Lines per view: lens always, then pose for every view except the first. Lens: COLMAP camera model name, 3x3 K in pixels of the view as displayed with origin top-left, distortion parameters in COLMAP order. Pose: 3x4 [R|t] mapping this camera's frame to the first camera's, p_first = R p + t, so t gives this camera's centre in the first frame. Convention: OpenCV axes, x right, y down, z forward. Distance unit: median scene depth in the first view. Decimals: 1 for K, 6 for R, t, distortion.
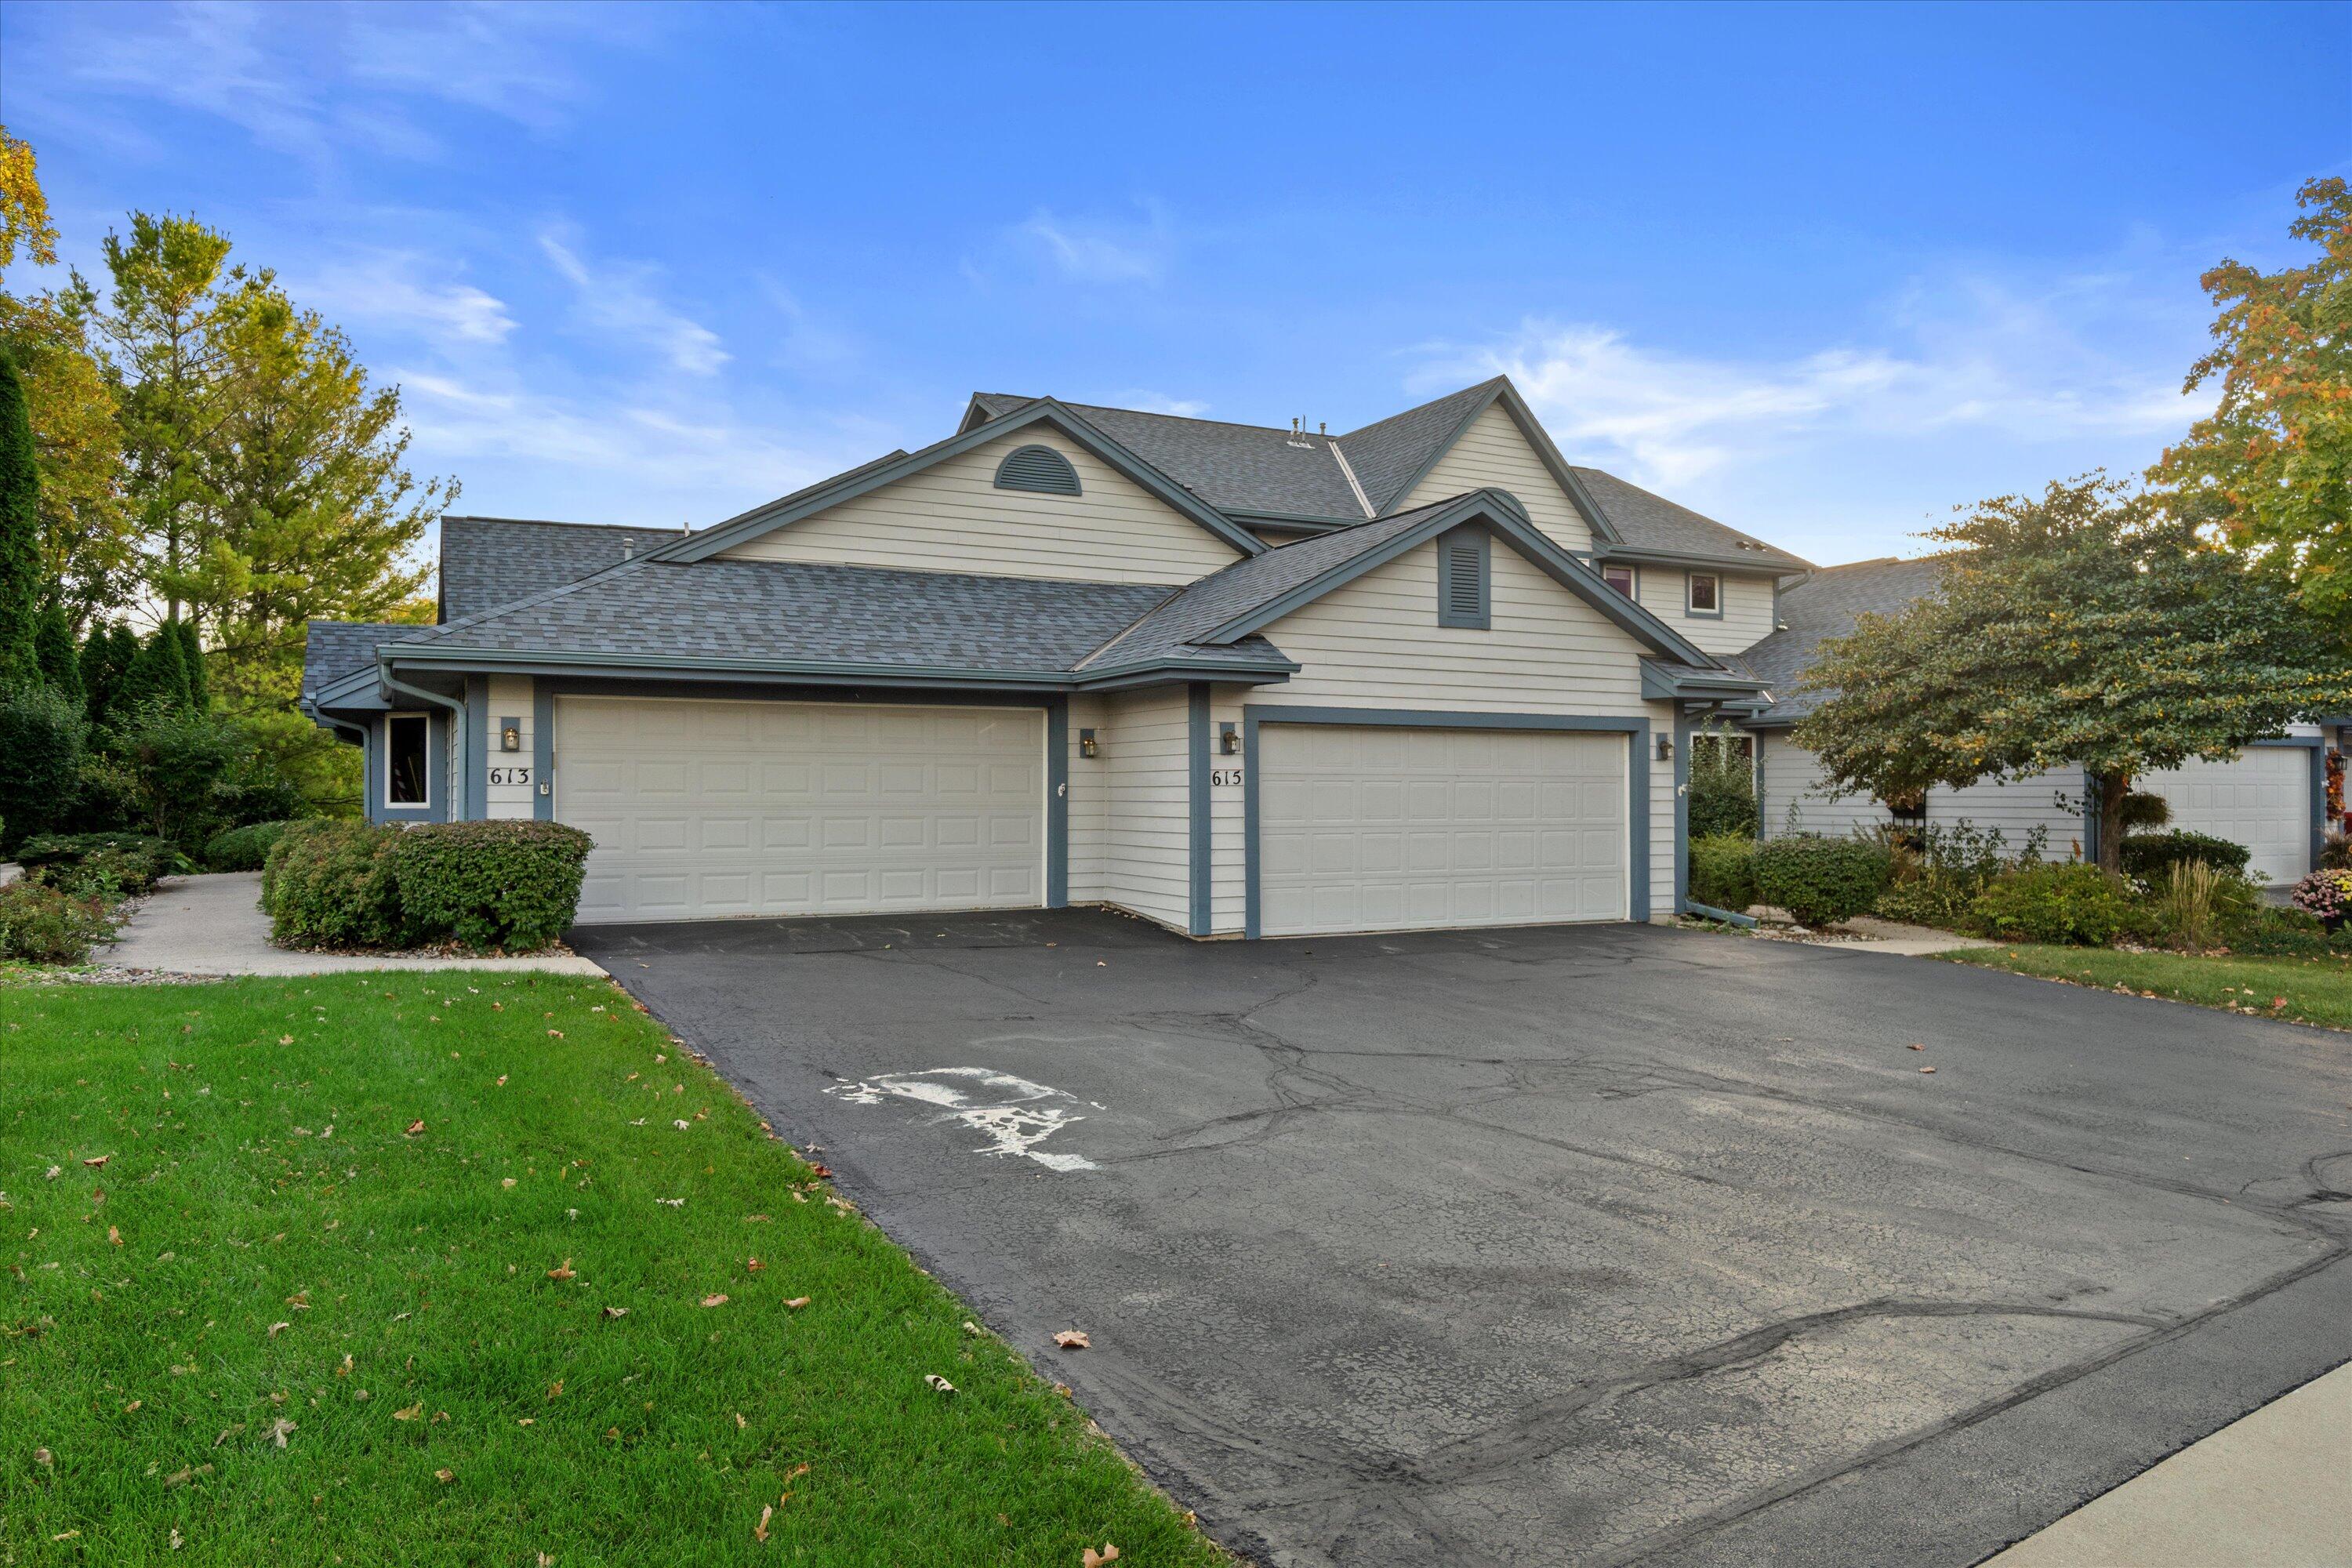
lens RADIAL K [[1733.4, 0, 1220.5], [0, 1733.4, 781.2], [0, 0, 1]] dist [0.002591, -0.000197]
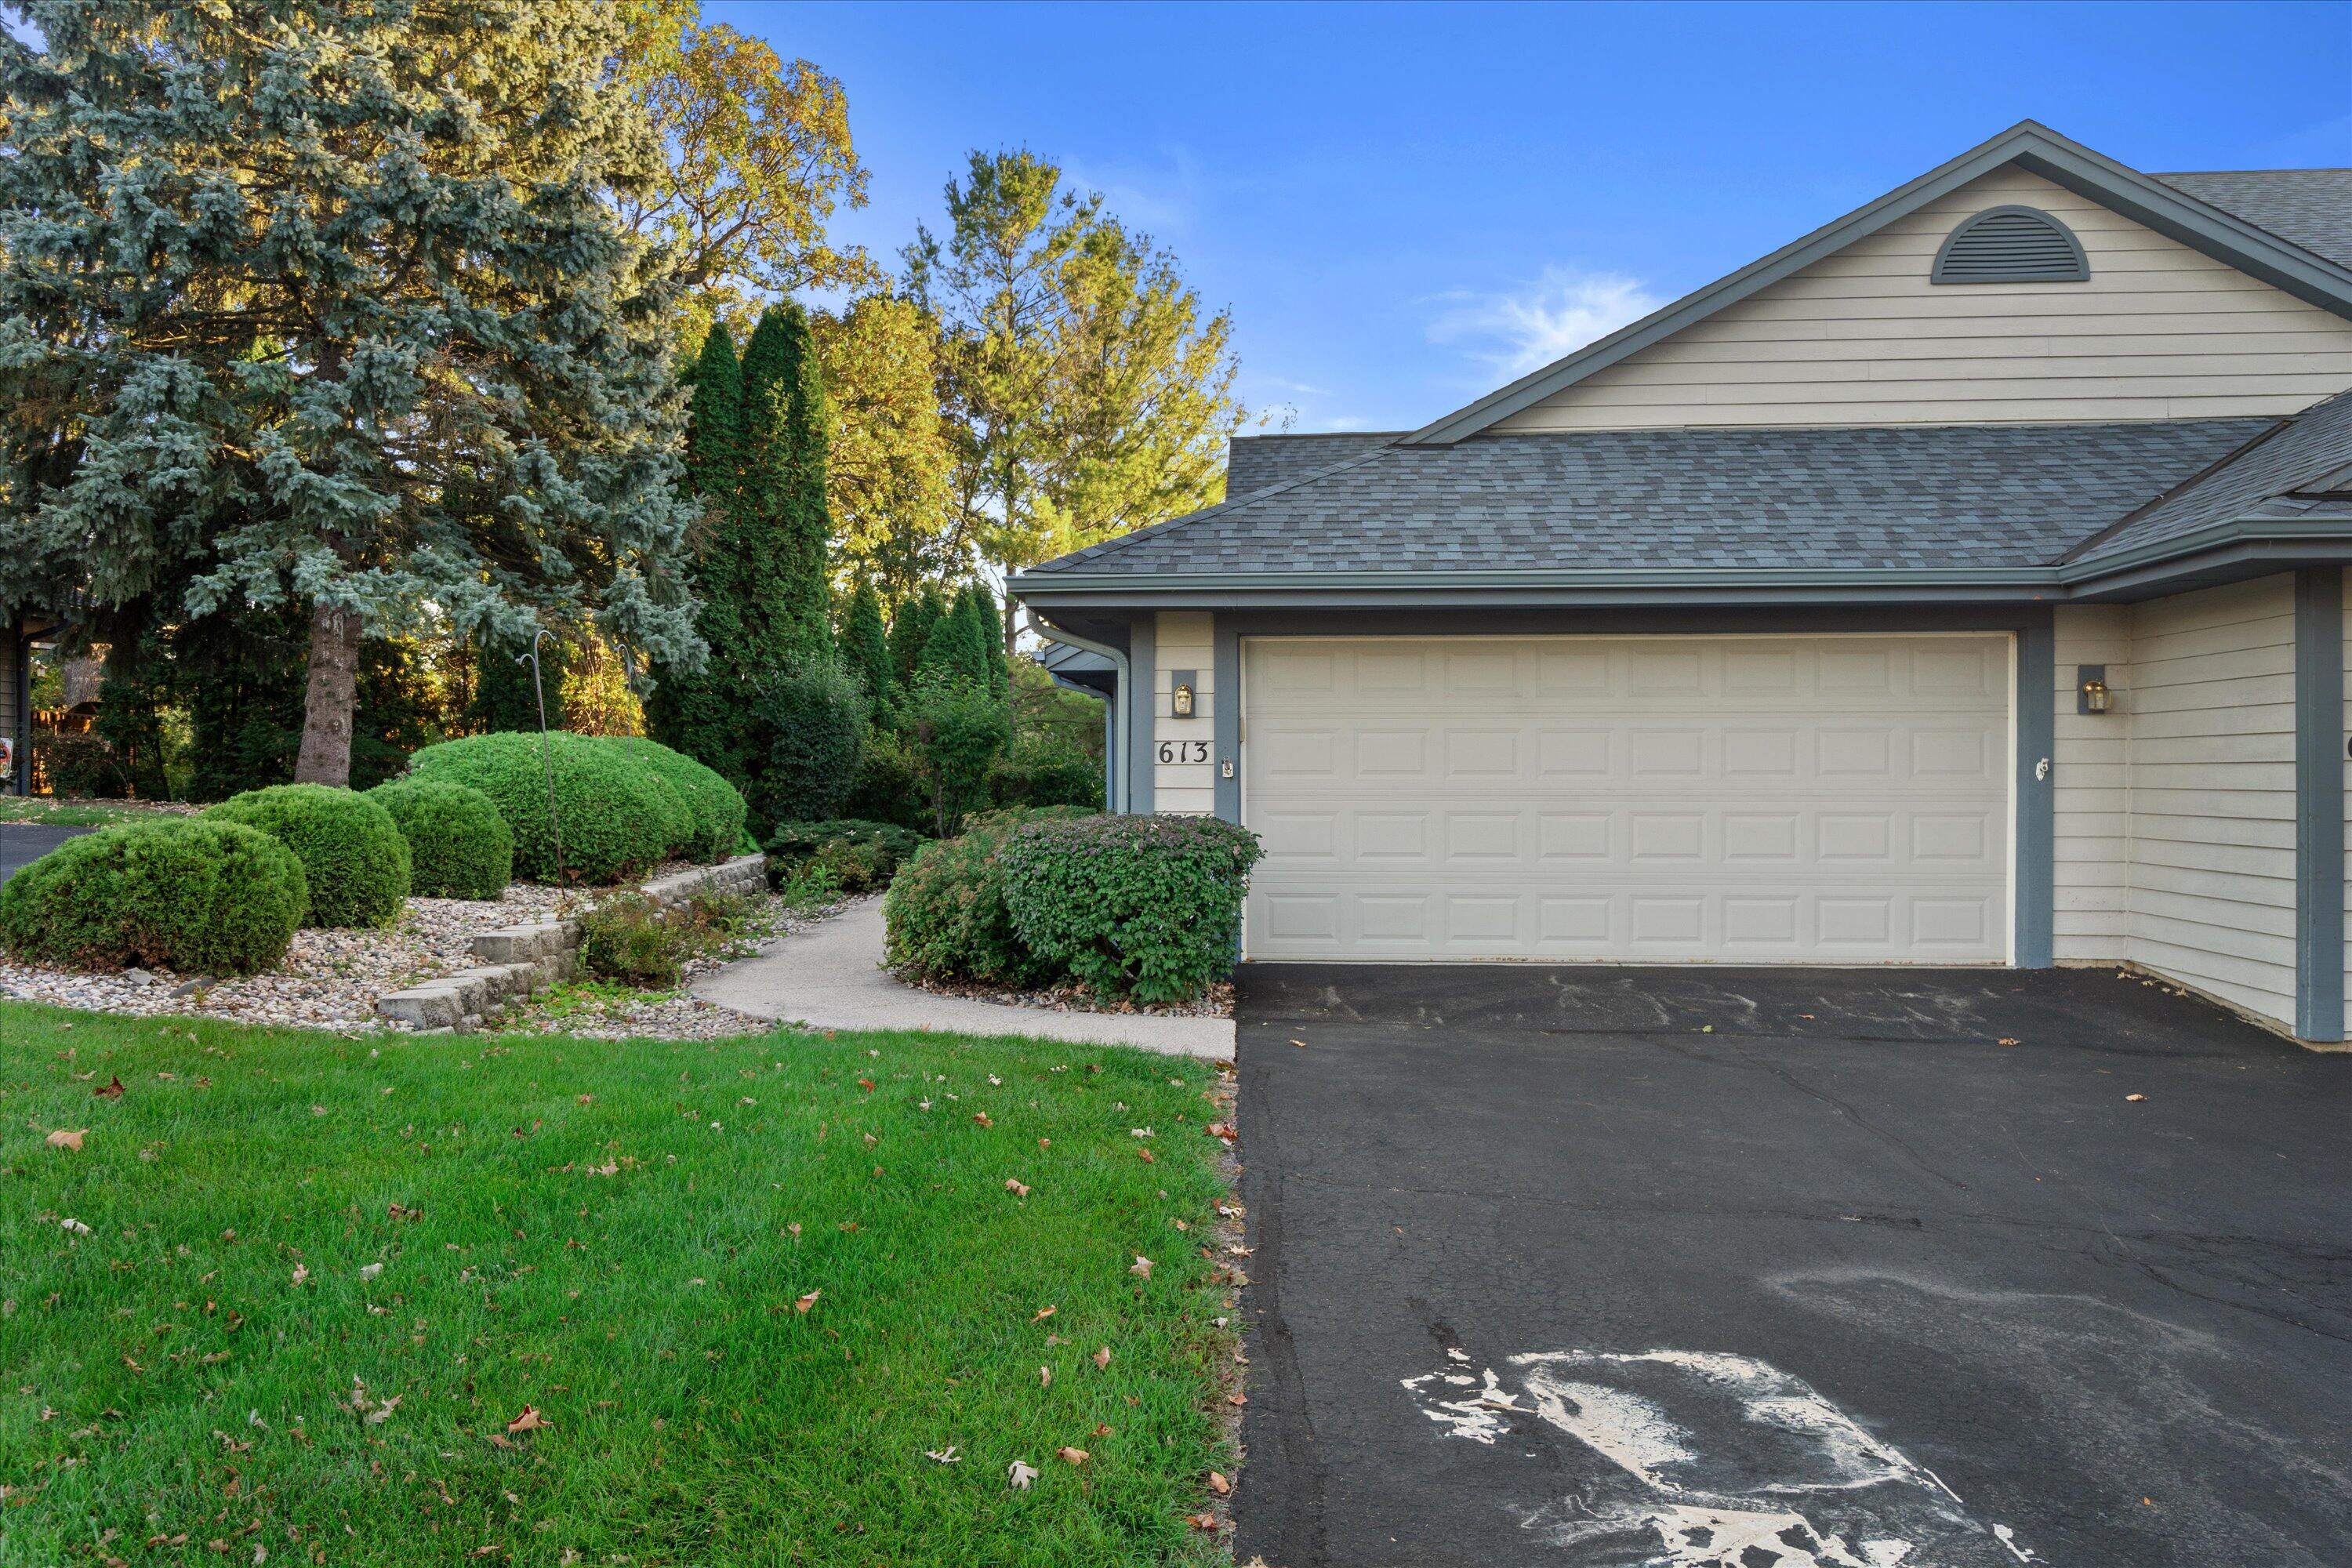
lens RADIAL K [[1733.4, 0, 1220.5], [0, 1733.4, 781.2], [0, 0, 1]] dist [0.002591, -0.000197]
pose [[0.835694, 0.001939, -0.549192, -0.001266], [0.005177, 0.999922, 0.011407, 0.000949], [0.549171, -0.012376, 0.835618, 0.360194]]
